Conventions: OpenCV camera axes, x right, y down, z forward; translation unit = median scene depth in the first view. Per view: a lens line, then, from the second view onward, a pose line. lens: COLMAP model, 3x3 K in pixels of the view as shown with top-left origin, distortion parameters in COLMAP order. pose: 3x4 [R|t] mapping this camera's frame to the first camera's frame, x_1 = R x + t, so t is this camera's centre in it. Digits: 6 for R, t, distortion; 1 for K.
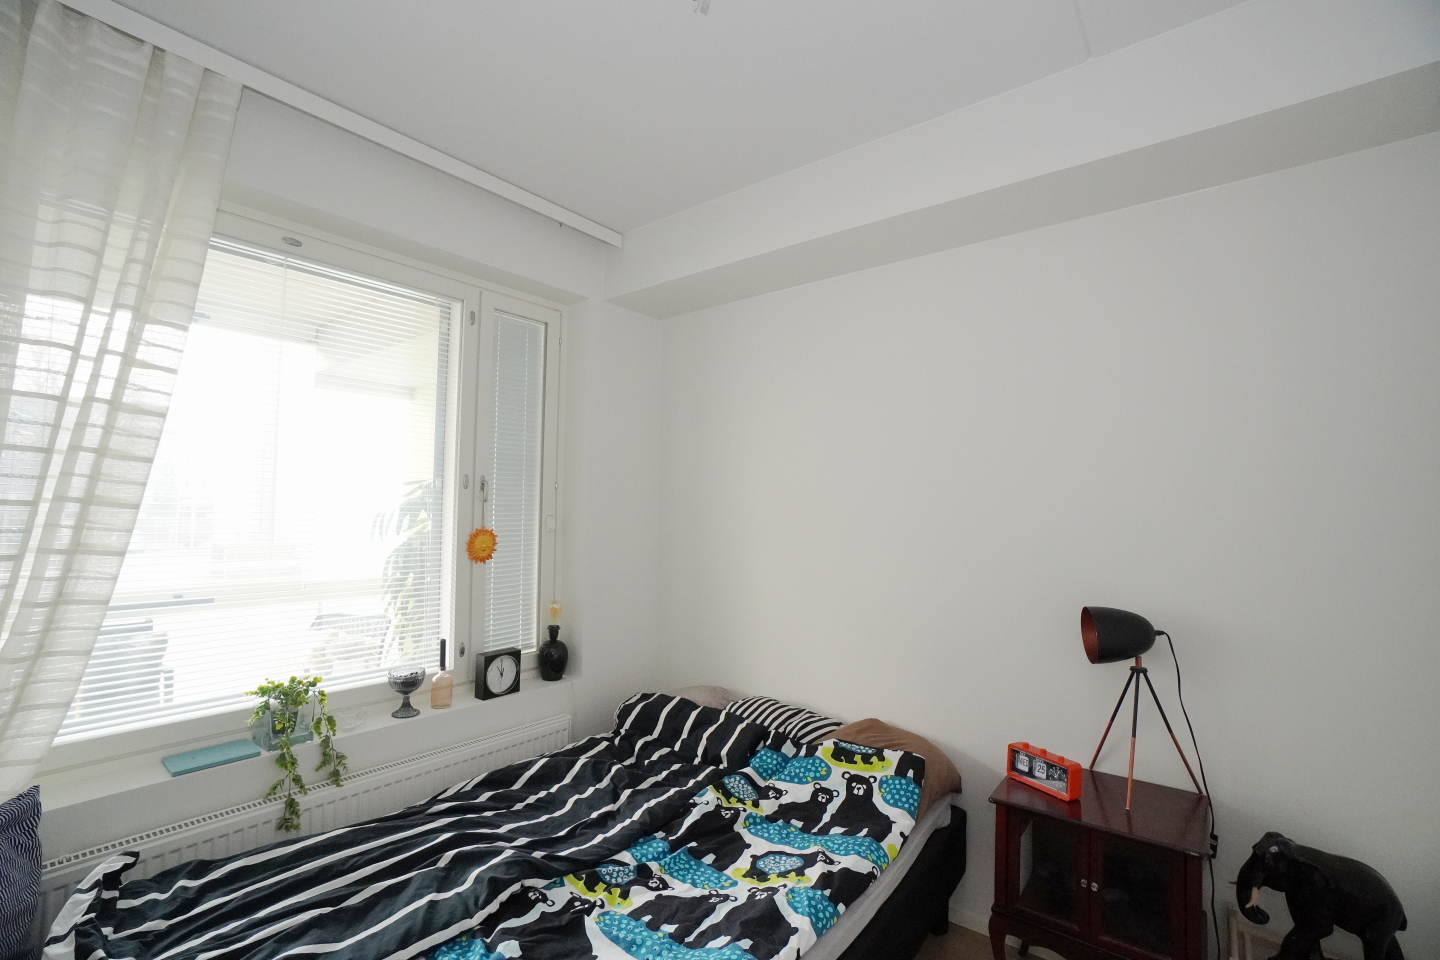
lens RADIAL K [[632.0, 0, 709.0], [0, 632.0, 470.2], [0, 0, 1]] dist [-0.069244, 0.024089]
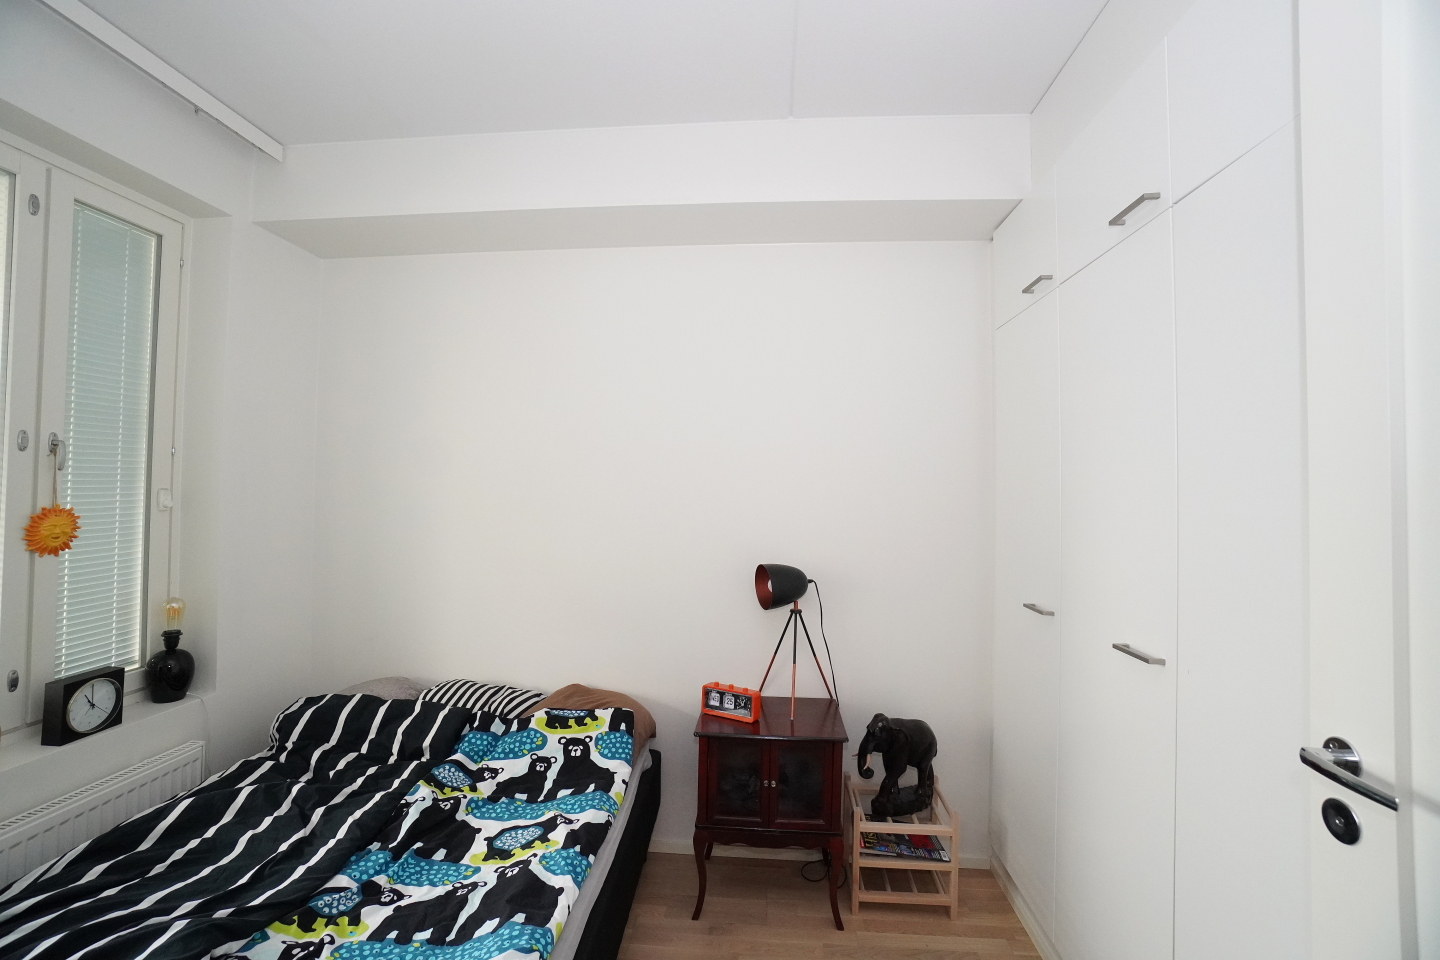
lens RADIAL K [[632.0, 0, 709.0], [0, 632.0, 470.2], [0, 0, 1]] dist [-0.069244, 0.024089]
pose [[0.828028, 0.019197, 0.560358, -0.179210], [-0.040960, 0.998814, 0.026308, 0.003130], [-0.559189, -0.044736, 0.827833, 0.023527]]
